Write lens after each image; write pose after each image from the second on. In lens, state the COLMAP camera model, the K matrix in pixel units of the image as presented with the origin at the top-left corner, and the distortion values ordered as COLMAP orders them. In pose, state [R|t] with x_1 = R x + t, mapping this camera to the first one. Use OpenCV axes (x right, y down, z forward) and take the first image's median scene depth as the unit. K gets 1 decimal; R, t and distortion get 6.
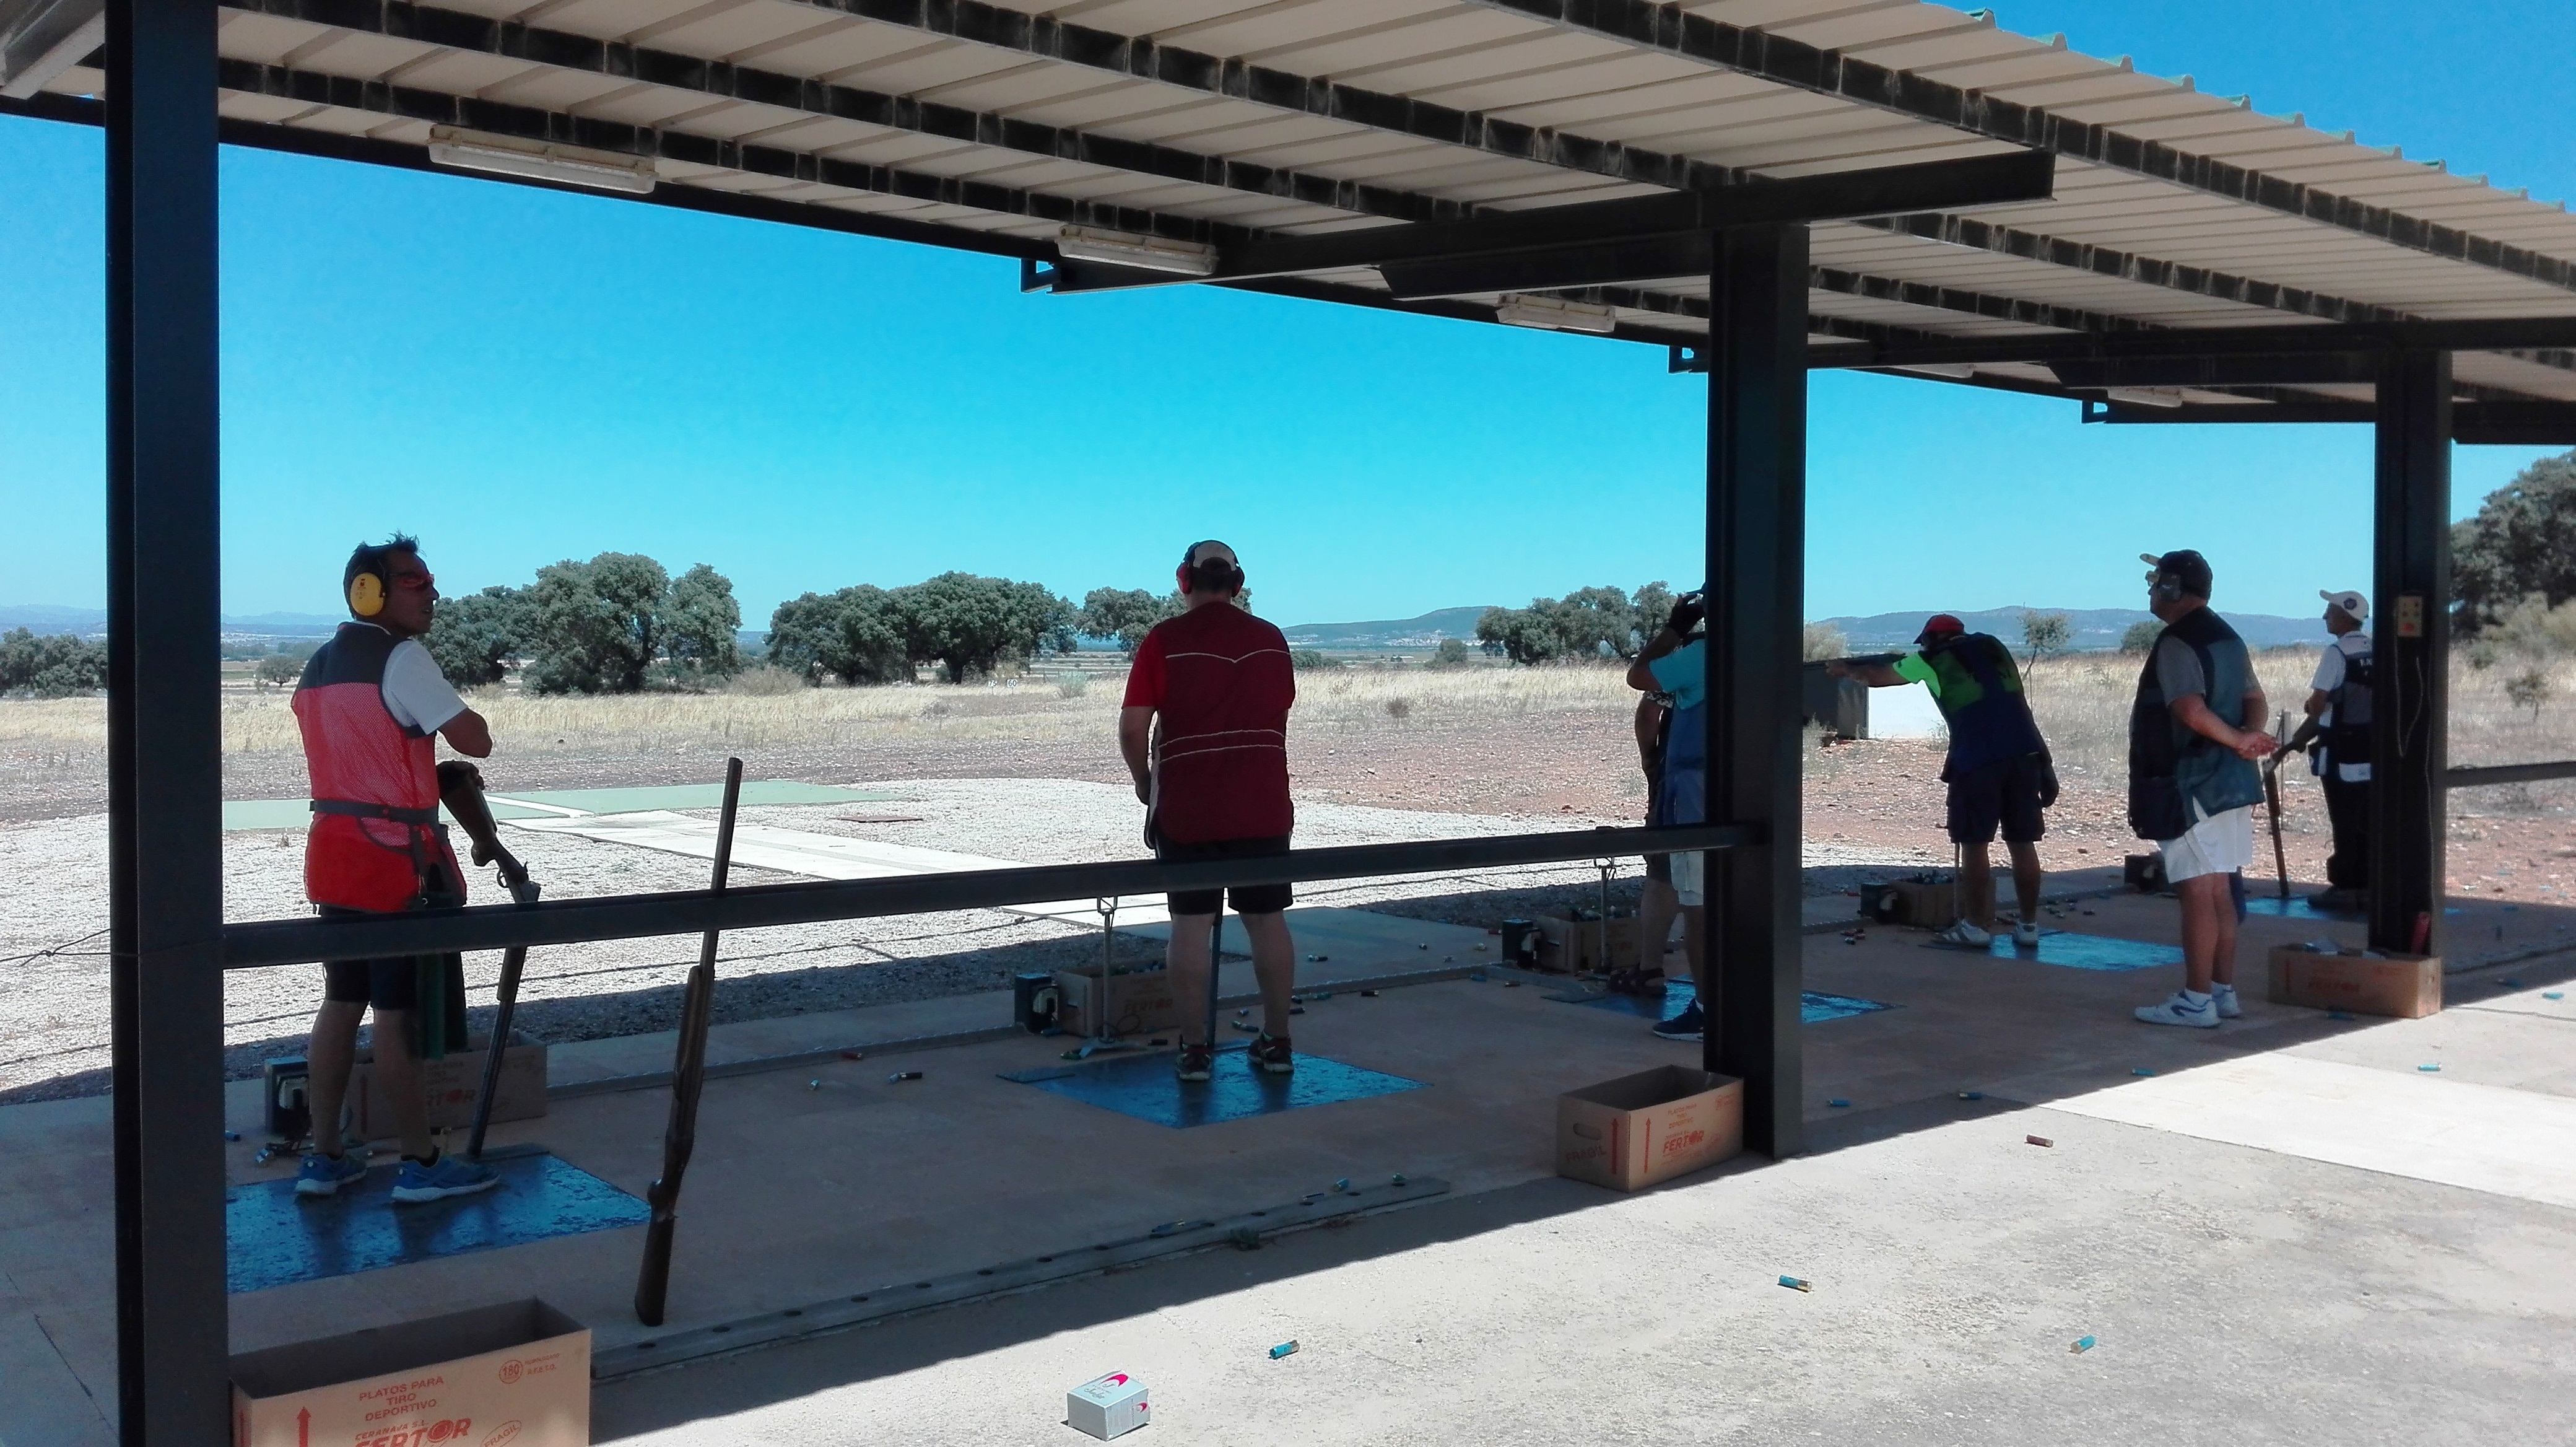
lens RADIAL K [[2109.6, 0, 1292.2], [0, 2109.6, 701.2], [0, 0, 1]] dist [0.132043, -0.271655]
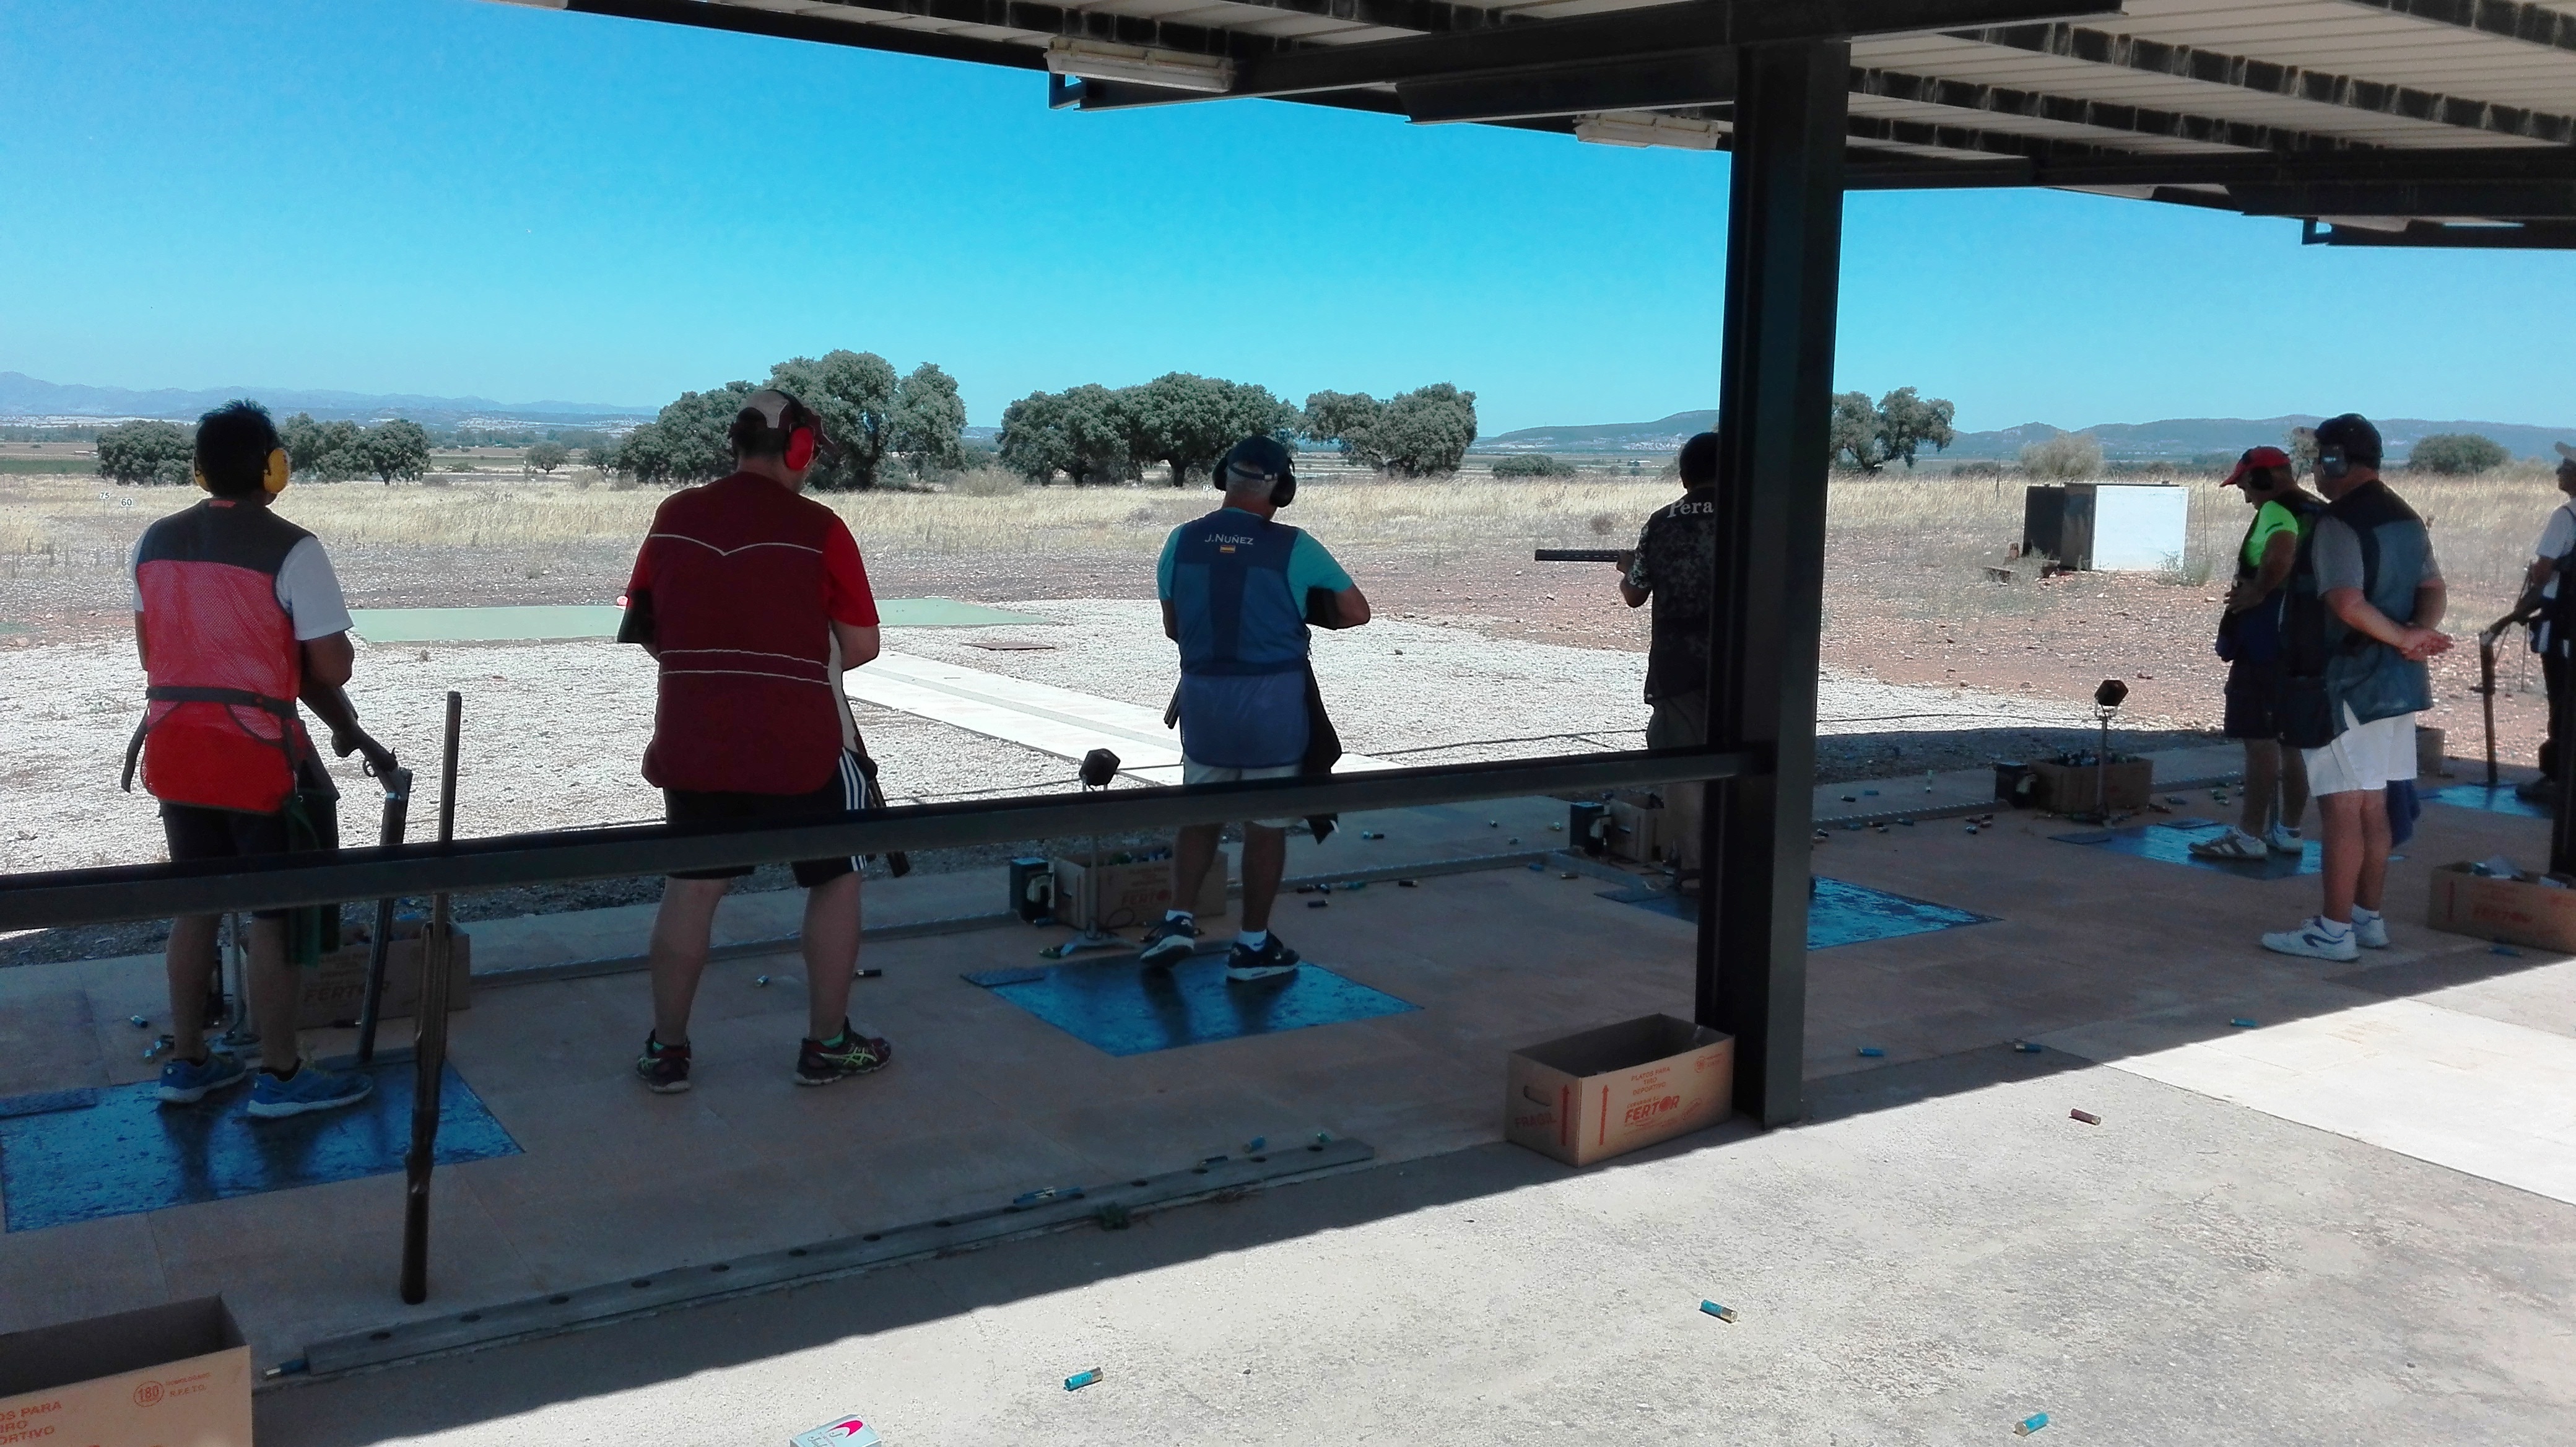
lens RADIAL K [[2111.6, 0, 1278.2], [0, 2111.6, 721.4], [0, 0, 1]] dist [0.117563, -0.221911]
pose [[0.993700, 0.028805, -0.108311, 0.121363], [-0.017713, 0.994626, 0.102010, -0.041221], [0.110667, -0.099449, 0.988869, 0.125959]]
